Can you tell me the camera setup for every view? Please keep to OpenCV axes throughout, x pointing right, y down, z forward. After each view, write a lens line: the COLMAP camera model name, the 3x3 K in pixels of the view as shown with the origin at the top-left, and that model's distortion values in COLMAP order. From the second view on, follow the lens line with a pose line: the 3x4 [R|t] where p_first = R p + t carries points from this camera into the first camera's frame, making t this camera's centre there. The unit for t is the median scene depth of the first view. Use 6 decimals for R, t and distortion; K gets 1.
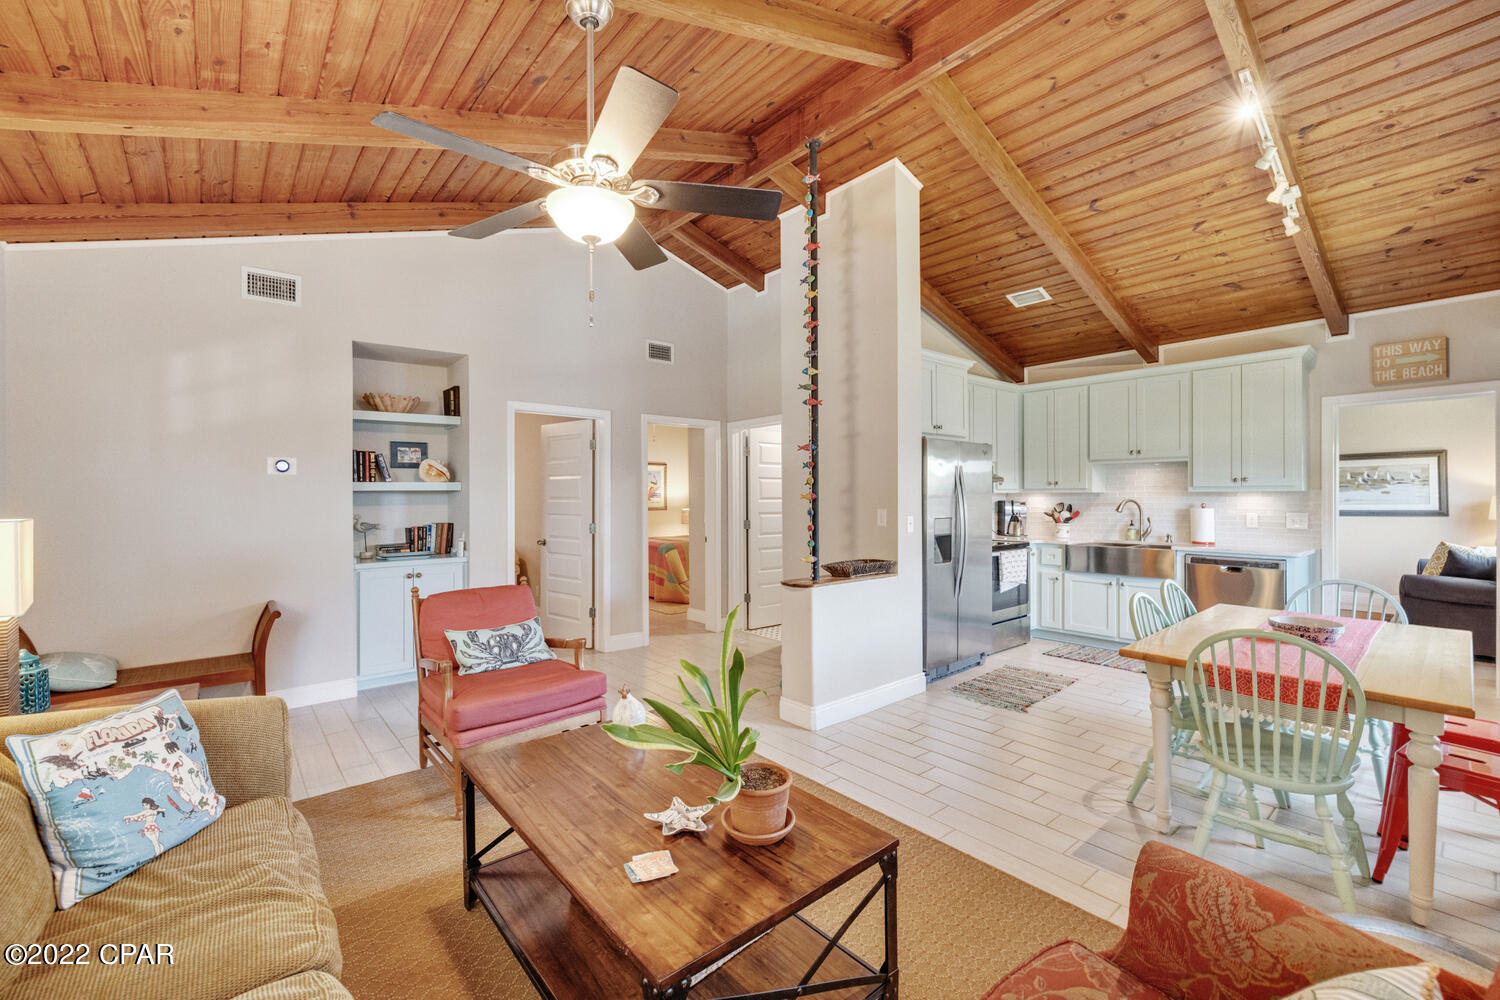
lens RADIAL K [[621.1, 0, 738.4], [0, 621.1, 496.8], [0, 0, 1]] dist [-0.000216, -0.000009]
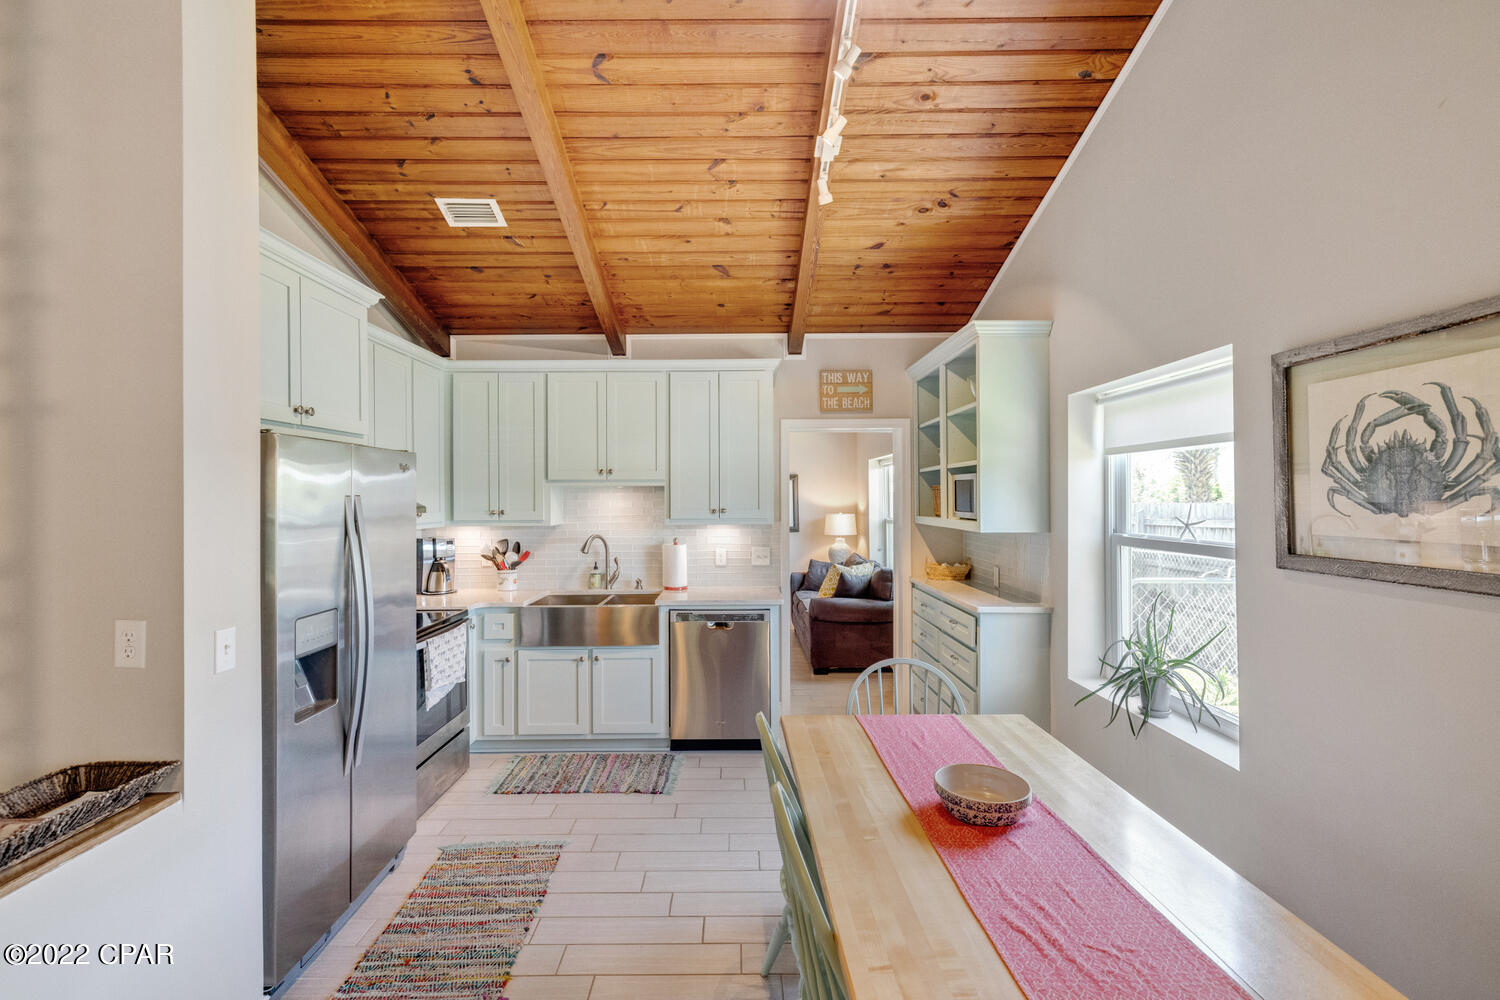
lens RADIAL K [[675.6, 0, 734.6], [0, 675.6, 495.3], [0, 0, 1]] dist [-0.000837, -0.000015]
pose [[0.635754, 0.002717, 0.771887, 0.133420], [0.003471, 0.999974, -0.006379, -0.043391], [-0.771884, 0.006734, 0.635728, 0.422243]]
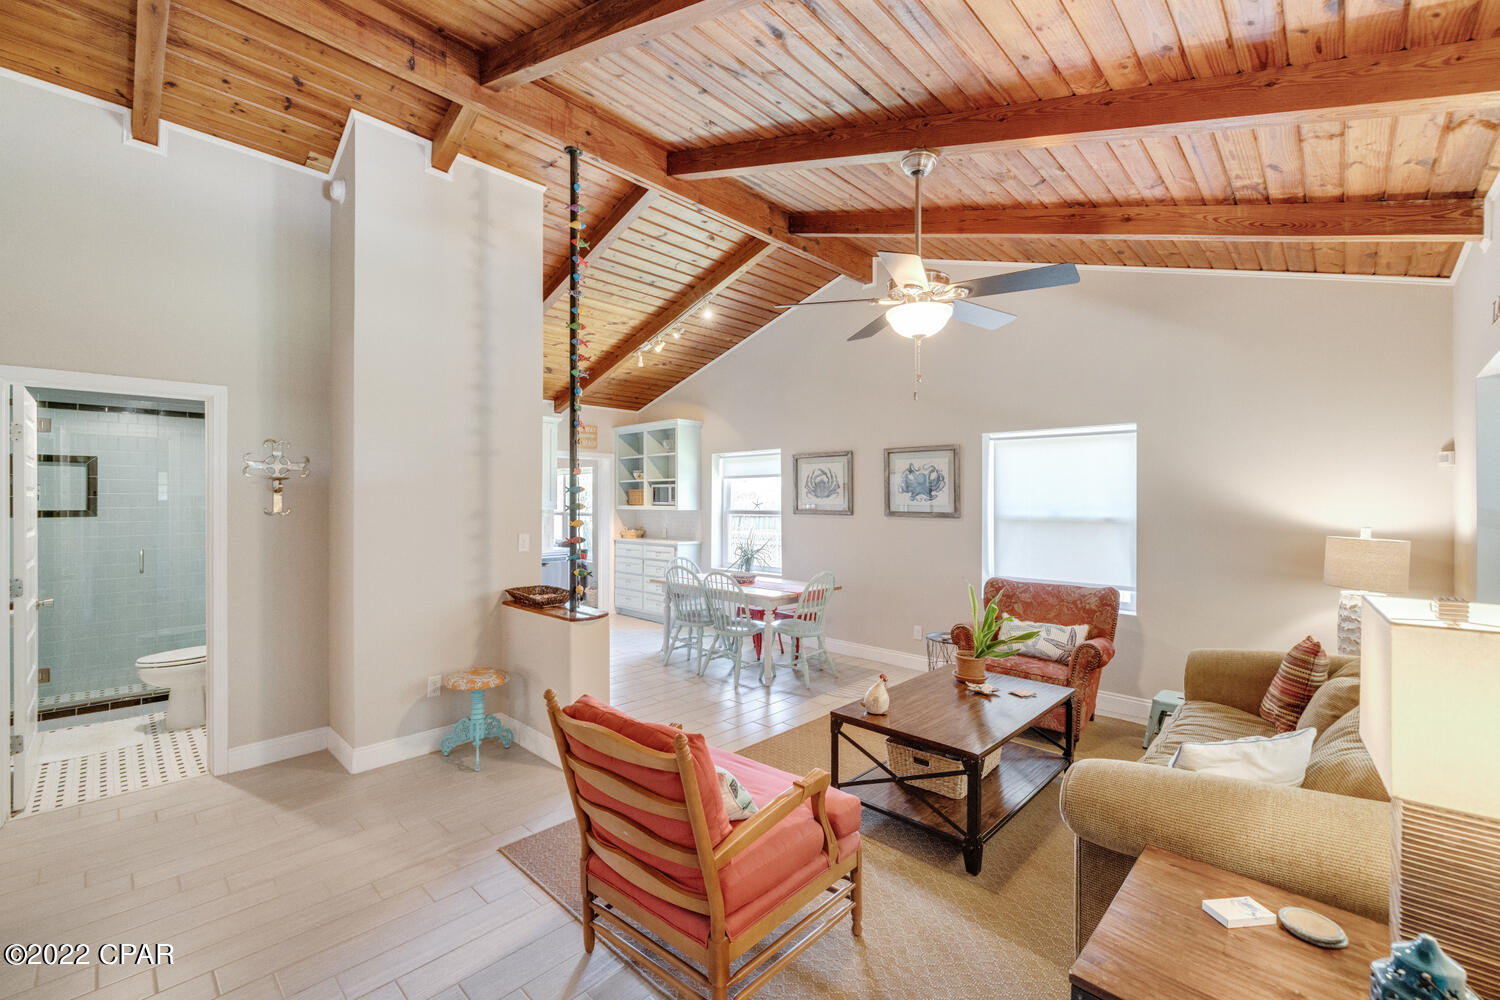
lens RADIAL K [[621.1, 0, 738.4], [0, 621.1, 496.8], [0, 0, 1]] dist [-0.000216, -0.000009]
pose [[-0.108677, 0.008017, 0.994045, -0.682203], [0.003861, 0.999963, -0.007643, -0.027863], [-0.994070, 0.003008, -0.108704, 0.695876]]
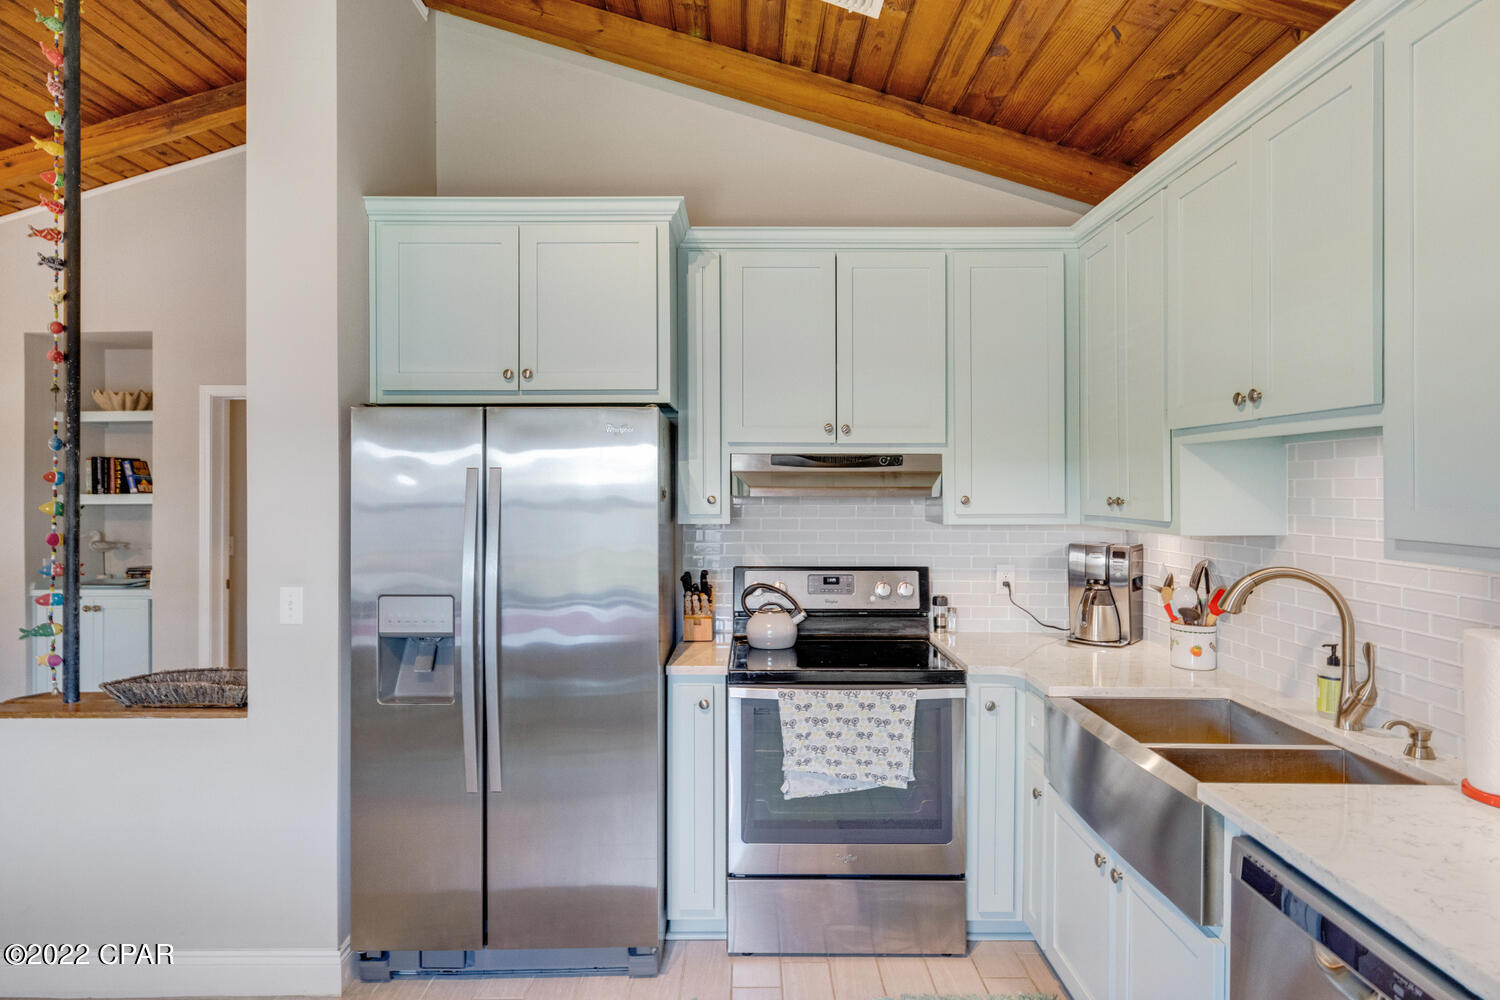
lens RADIAL K [[824.4, 0, 749.2], [0, 824.4, 485.1], [0, 0, 1]] dist [-0.003737, 0.000604]
pose [[0.773750, 0.002393, -0.633486, 0.792562], [-0.003177, 0.999995, -0.000103, -0.037020], [0.633483, 0.002092, 0.773754, 0.665147]]
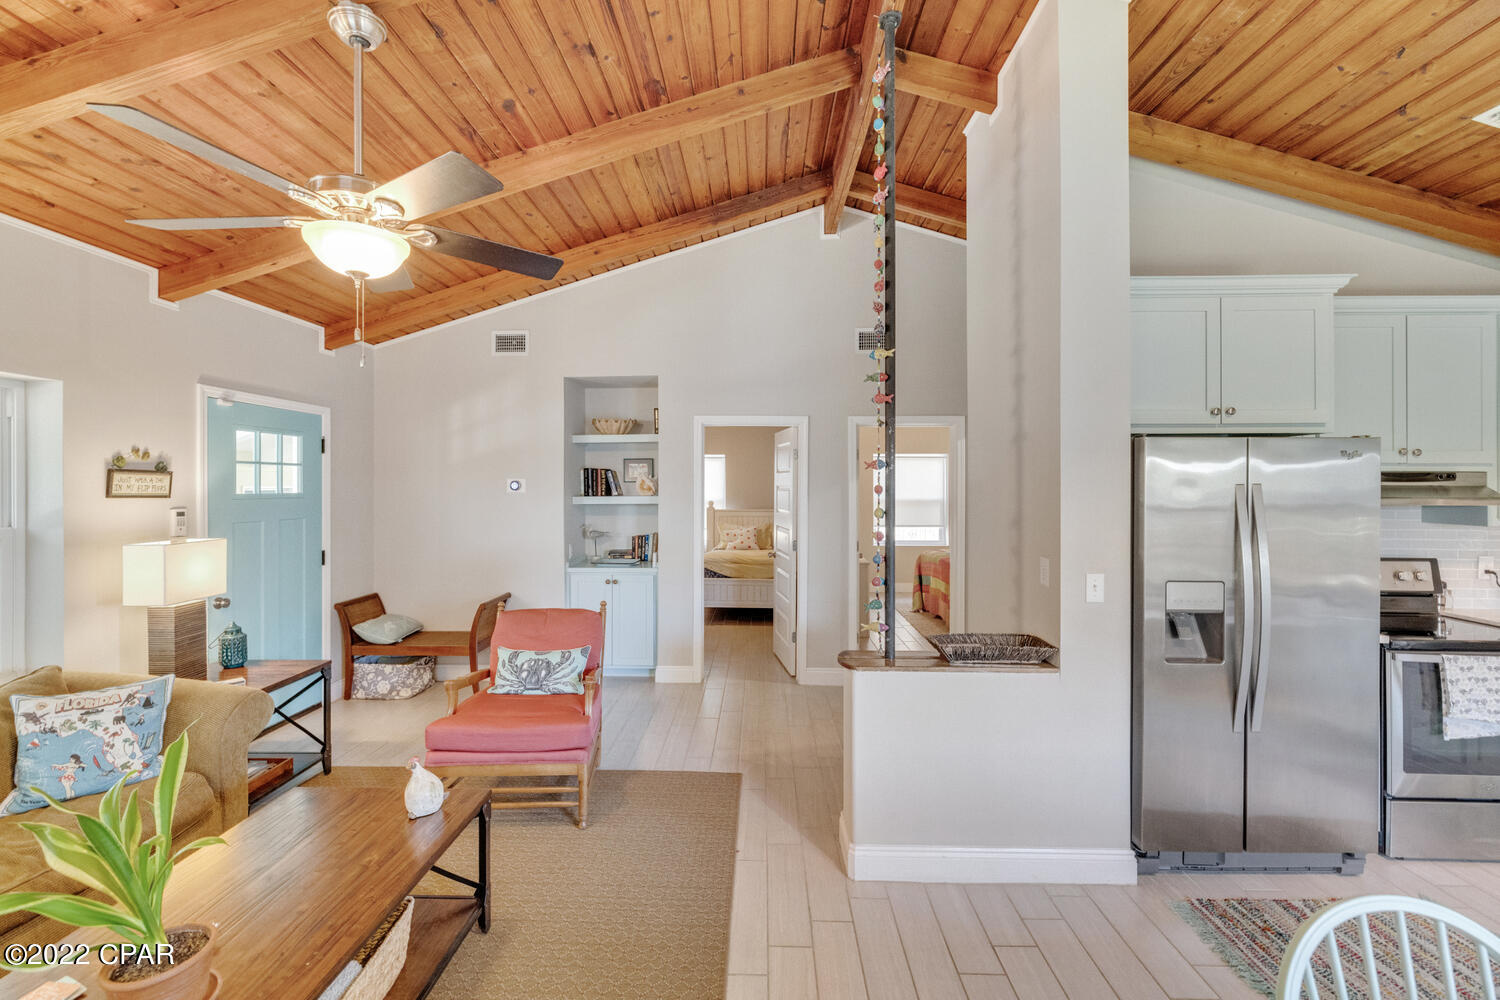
lens RADIAL K [[624.1, 0, 747.3], [0, 624.1, 484.2], [0, 0, 1]] dist [0.000163, -0.000253]
pose [[0.750563, 0.003820, -0.660788, 0.369360], [-0.004731, 0.999989, 0.000407, -0.045570], [0.660782, 0.002821, 0.750573, 0.305670]]
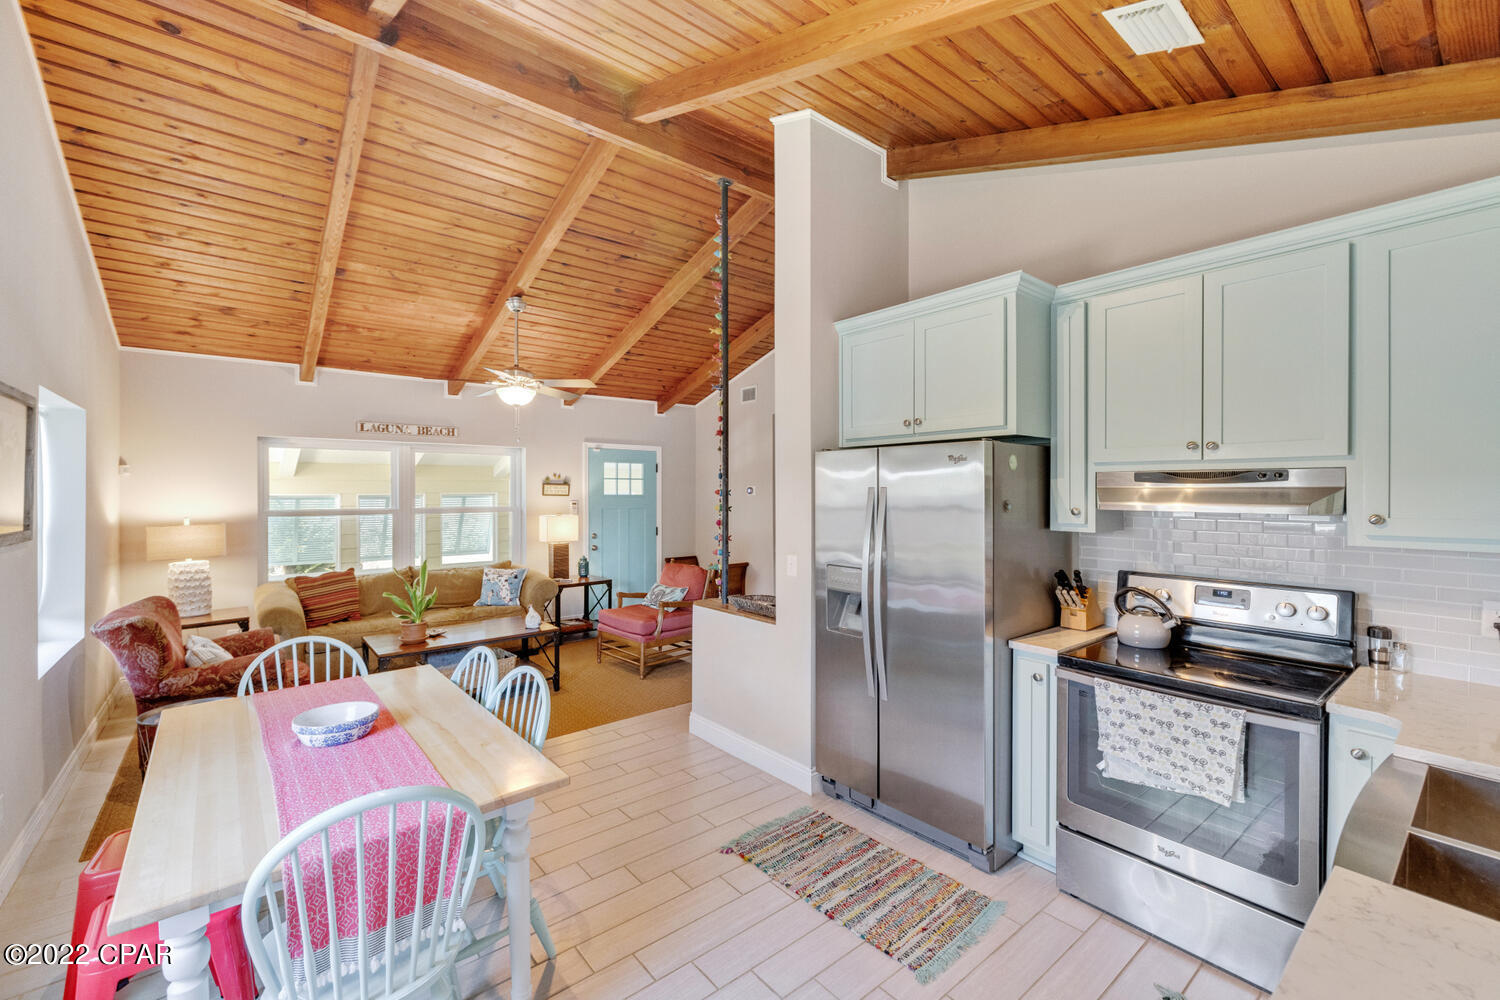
lens RADIAL K [[621.1, 0, 753.2], [0, 621.1, 495.7], [0, 0, 1]] dist [-0.001824, 0.000118]
pose [[0.006055, 0.011954, -0.999910, 0.930809], [-0.001155, 0.999928, 0.011947, -0.046283], [0.999981, 0.001082, 0.006068, 0.835313]]
